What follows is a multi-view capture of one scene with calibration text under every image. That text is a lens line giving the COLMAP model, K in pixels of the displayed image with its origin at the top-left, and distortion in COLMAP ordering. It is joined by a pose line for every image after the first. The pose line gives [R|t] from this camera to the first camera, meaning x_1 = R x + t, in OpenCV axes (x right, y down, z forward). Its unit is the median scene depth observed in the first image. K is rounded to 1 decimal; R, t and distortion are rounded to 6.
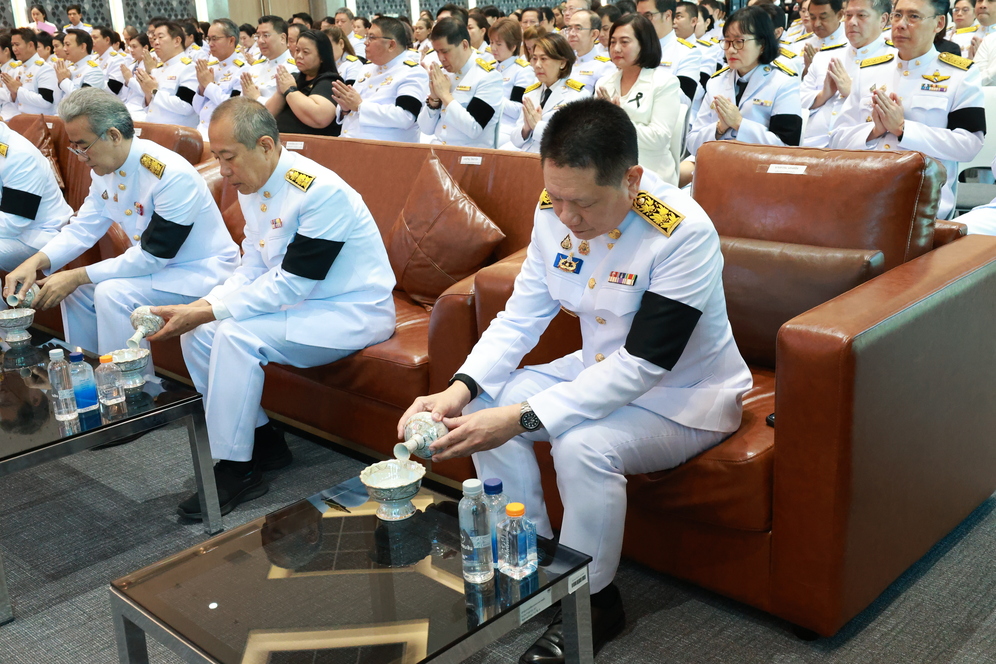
lens RADIAL K [[1073.2, 0, 497.9], [0, 1073.2, 328.7], [0, 0, 1]] dist [0.017532, 0.000000]
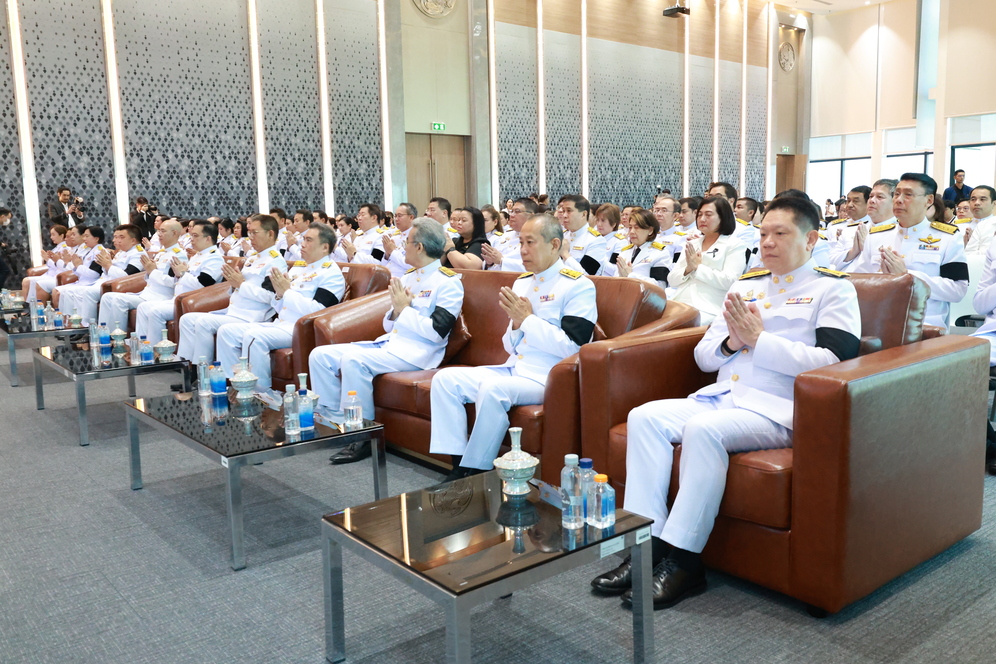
lens RADIAL K [[823.1, 0, 494.4], [0, 823.1, 315.2], [0, 0, 1]] dist [-0.016840, 0.019257]
pose [[0.991005, 0.041696, -0.127166, 0.003670], [-0.061521, 0.985808, -0.156200, 0.081441], [0.118848, 0.162618, 0.979505, -0.079331]]
